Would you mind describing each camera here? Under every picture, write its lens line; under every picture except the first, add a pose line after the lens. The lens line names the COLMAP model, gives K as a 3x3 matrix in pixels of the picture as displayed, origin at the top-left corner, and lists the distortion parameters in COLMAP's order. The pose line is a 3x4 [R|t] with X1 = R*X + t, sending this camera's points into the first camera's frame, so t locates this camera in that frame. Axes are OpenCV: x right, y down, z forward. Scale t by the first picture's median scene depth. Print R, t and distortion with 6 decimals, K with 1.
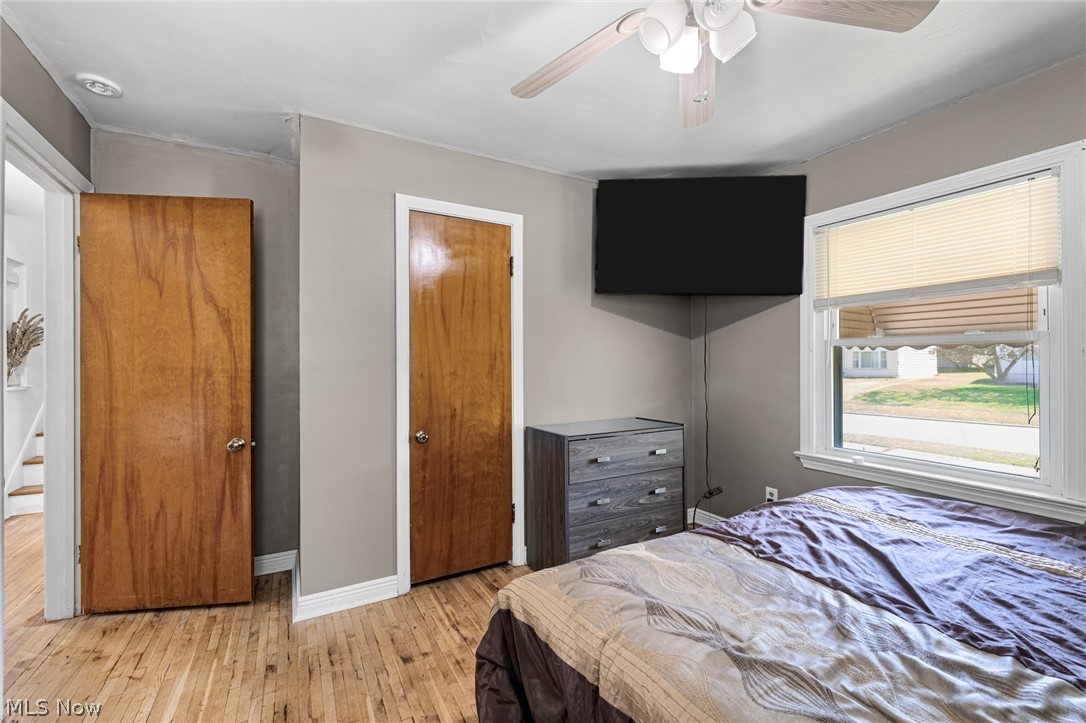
lens RADIAL K [[461.1, 0, 544.9], [0, 461.1, 358.1], [0, 0, 1]] dist [0.001266, 0.000139]
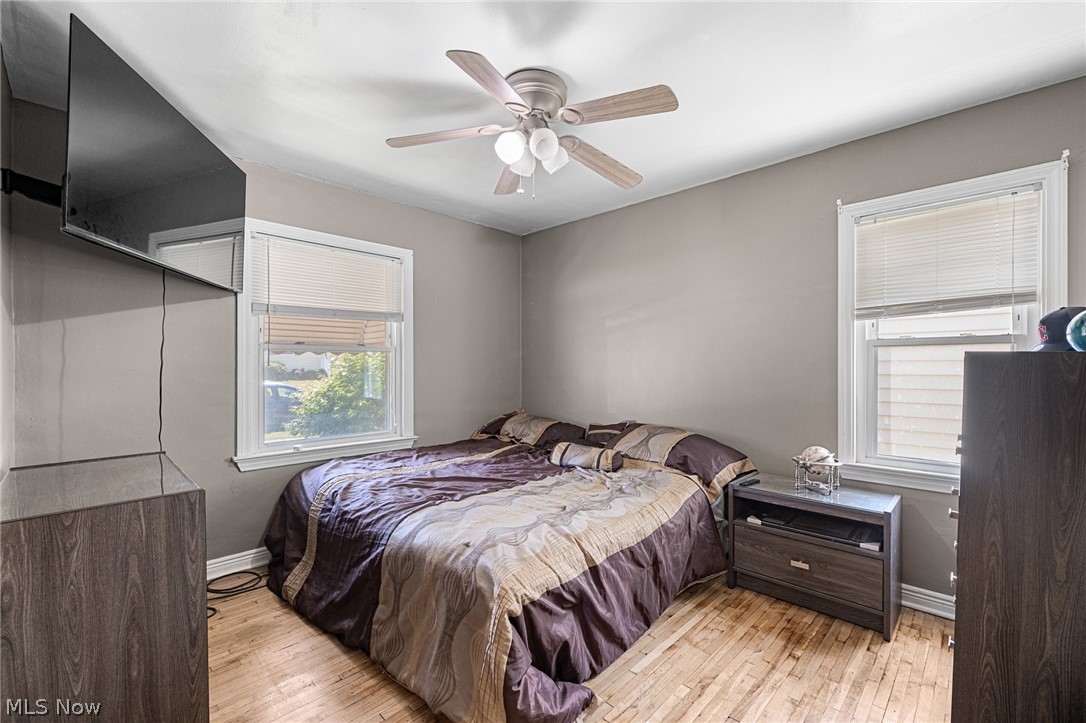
lens RADIAL K [[461.1, 0, 544.5], [0, 461.1, 365.7], [0, 0, 1]] dist [0.001266, 0.000139]
pose [[-0.299514, 0.001727, 0.954090, -0.806108], [-0.004442, 0.999985, -0.003205, 0.017868], [-0.954081, -0.005197, -0.299502, 0.980321]]
